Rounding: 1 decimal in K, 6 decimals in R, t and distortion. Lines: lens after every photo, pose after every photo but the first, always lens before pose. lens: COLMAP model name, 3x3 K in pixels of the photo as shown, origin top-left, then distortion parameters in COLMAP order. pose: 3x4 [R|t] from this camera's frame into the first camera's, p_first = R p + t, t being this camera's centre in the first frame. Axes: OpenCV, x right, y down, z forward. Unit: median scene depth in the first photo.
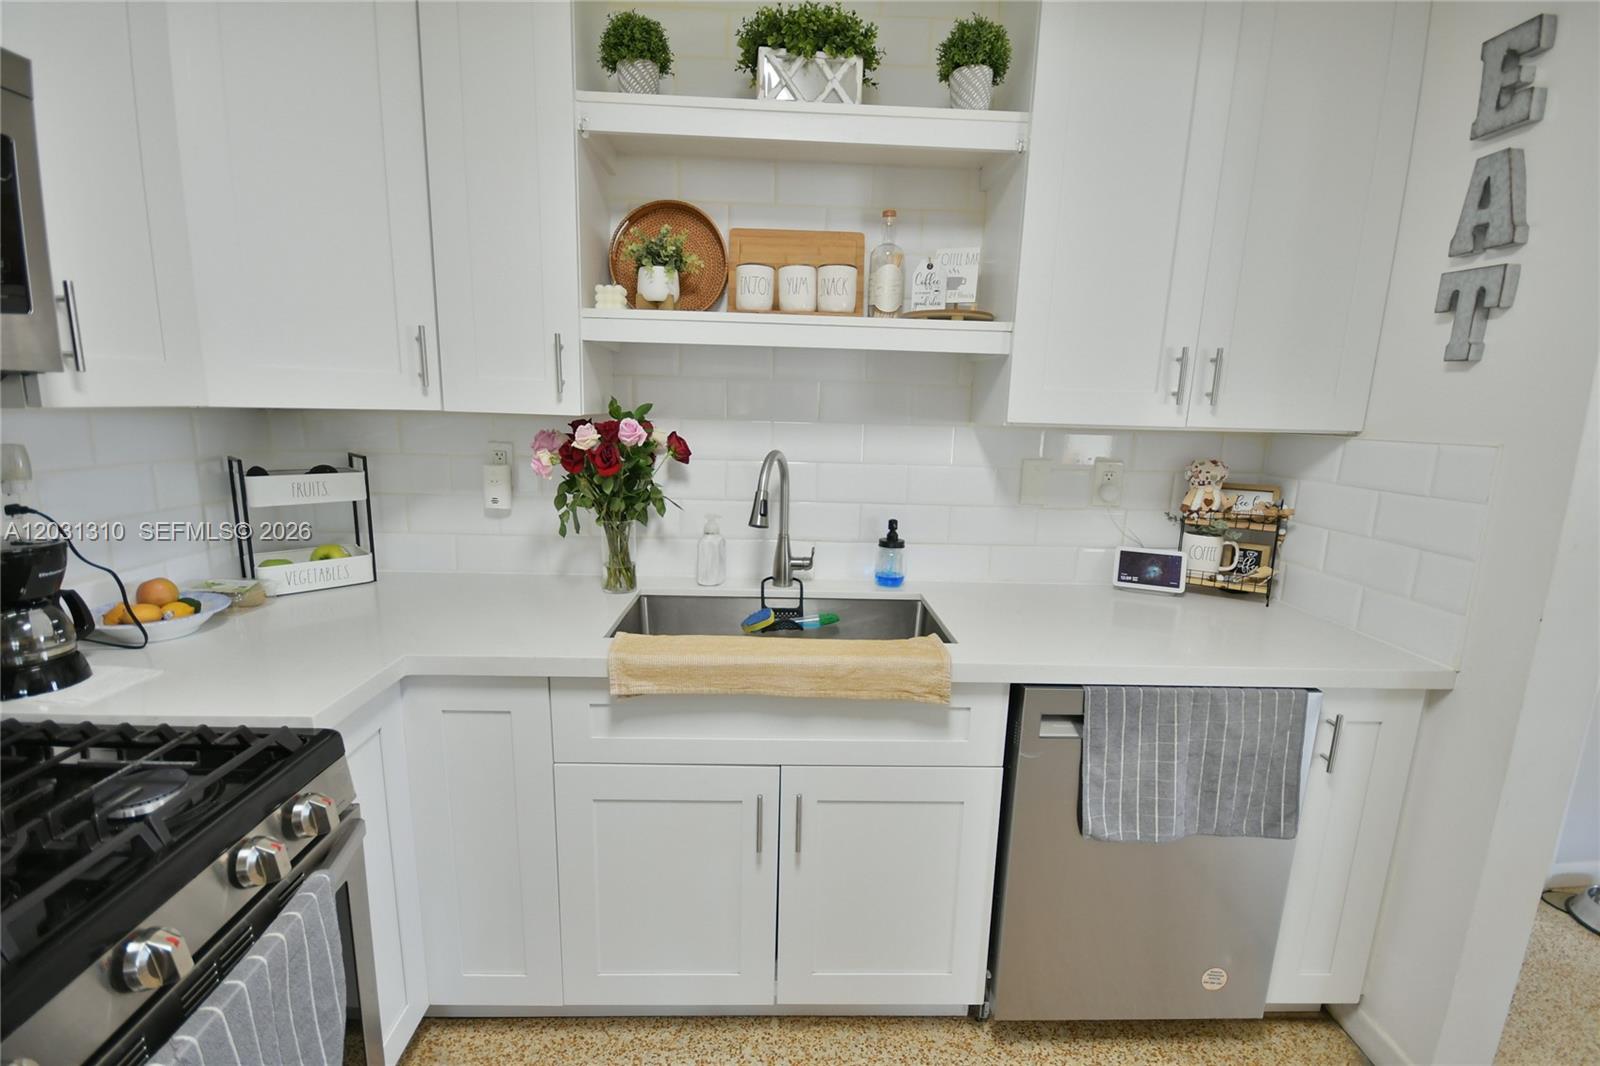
lens RADIAL K [[698.9, 0, 798.7], [0, 698.9, 544.4], [0, 0, 1]] dist [0.008111, -0.010659]
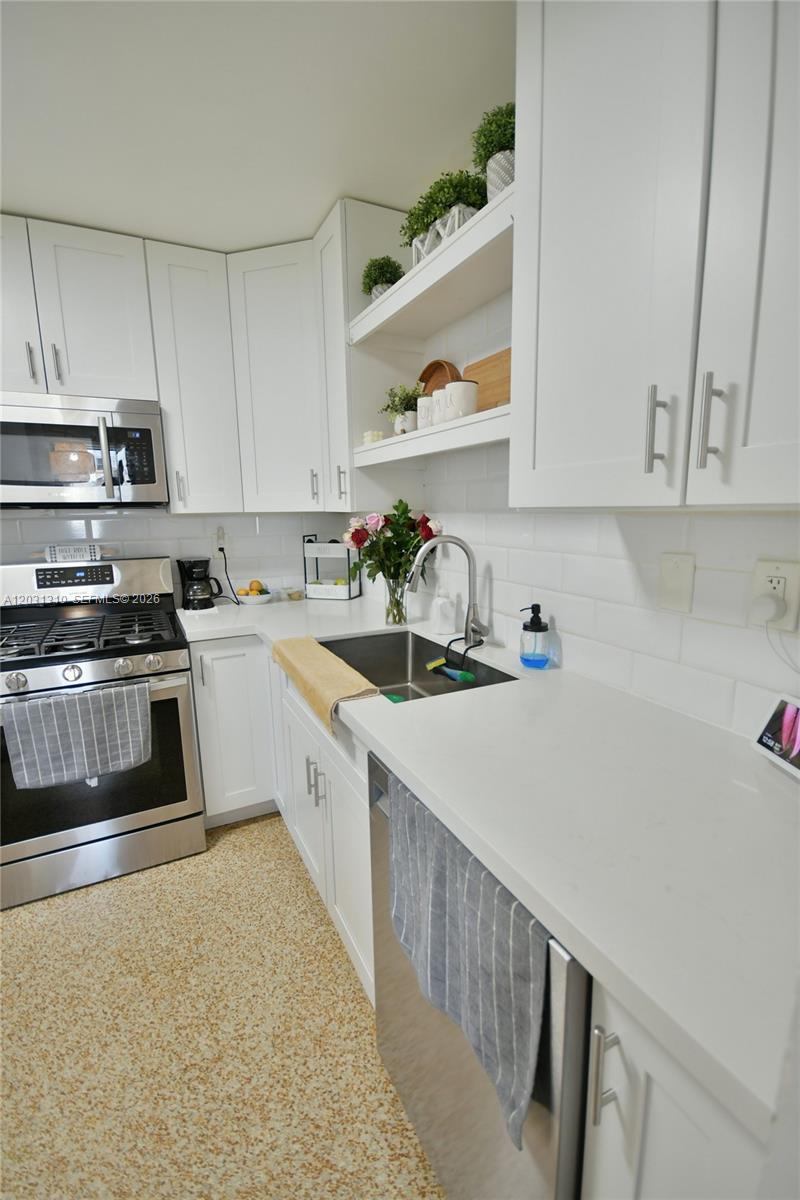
lens RADIAL K [[524.1, 0, 404.9], [0, 524.1, 604.7], [0, 0, 1]] dist [0.008111, -0.010659]
pose [[0.425498, 0.132582, -0.895195, 0.924800], [-0.149458, 0.985921, 0.074979, -0.079185], [0.892532, 0.101890, 0.439323, 0.589103]]
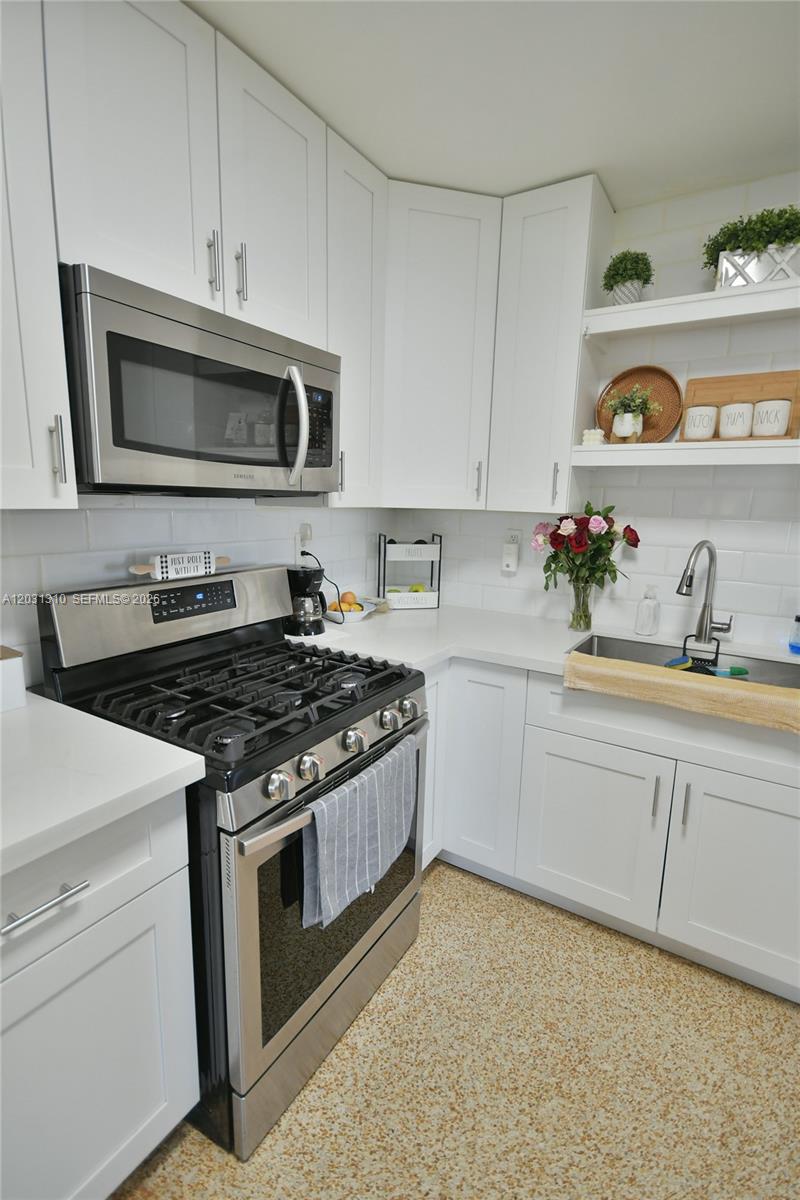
lens RADIAL K [[560.3, 0, 406.3], [0, 560.3, 602.4], [0, 0, 1]] dist [0.000279, -0.006961]
pose [[0.835520, 0.093565, -0.541436, 0.091100], [-0.107615, 0.994176, 0.005736, 0.046505], [0.538819, 0.053474, 0.840723, -0.242998]]
